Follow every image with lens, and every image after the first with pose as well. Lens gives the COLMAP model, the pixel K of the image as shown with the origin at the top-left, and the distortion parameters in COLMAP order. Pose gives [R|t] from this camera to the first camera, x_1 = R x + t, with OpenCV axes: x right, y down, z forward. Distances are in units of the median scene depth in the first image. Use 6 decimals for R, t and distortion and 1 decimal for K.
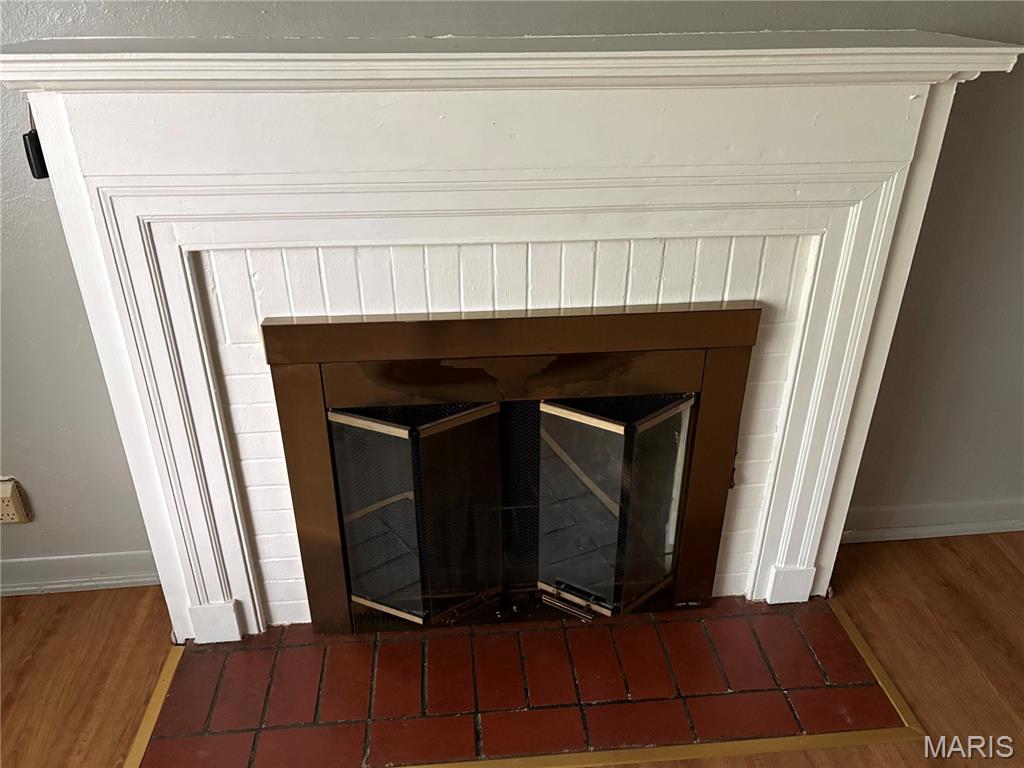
lens RADIAL K [[773.7, 0, 514.2], [0, 773.7, 385.8], [0, 0, 1]] dist [0.048371, -0.045656]
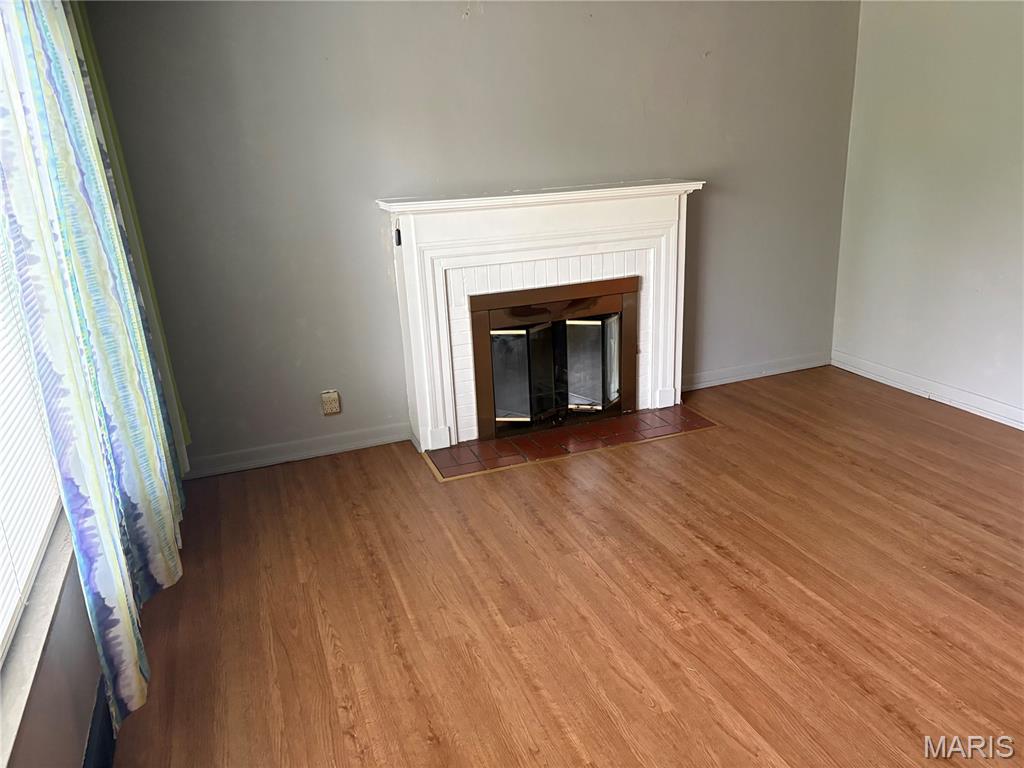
lens RADIAL K [[773.7, 0, 517.4], [0, 773.7, 391.9], [0, 0, 1]] dist [0.048371, -0.045656]
pose [[0.959455, -0.126209, 0.252026, -0.822897], [0.167977, 0.974048, -0.151705, 0.632628], [-0.226339, 0.187889, 0.955755, -1.420301]]
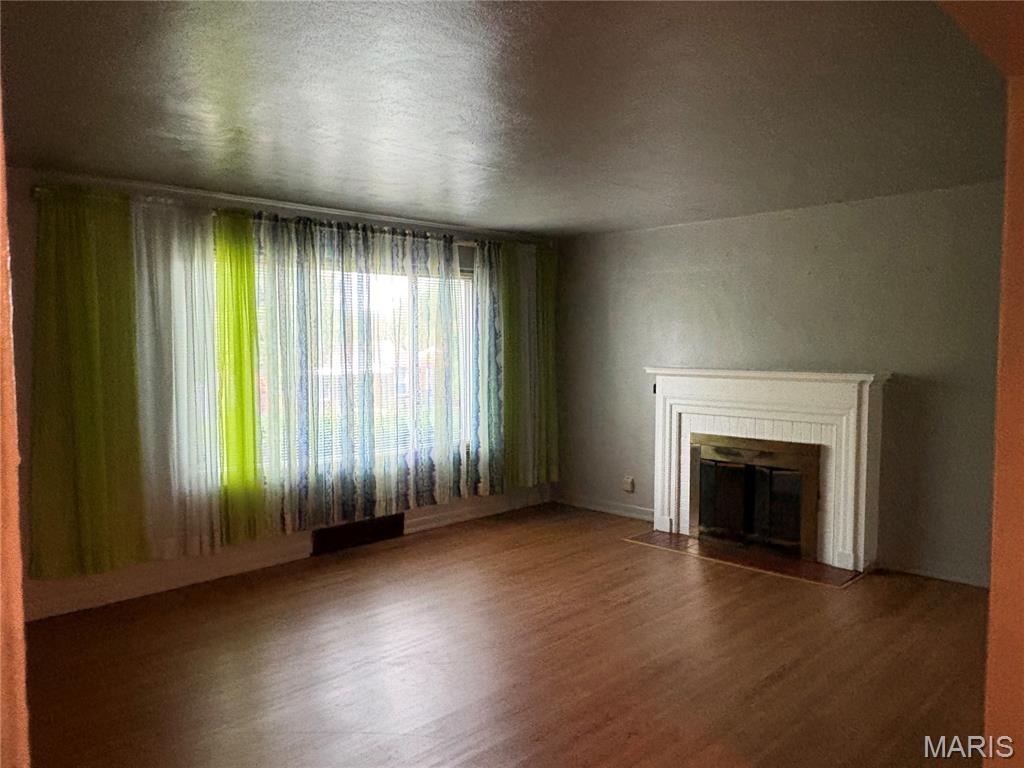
lens RADIAL K [[736.3, 0, 512.7], [0, 736.3, 386.0], [0, 0, 1]] dist [0.000913, 0.009189]
pose [[0.639329, 0.041638, -0.767805, 1.860494], [-0.360157, 0.898443, -0.251170, 0.922298], [0.679371, 0.437111, 0.589397, -1.820593]]
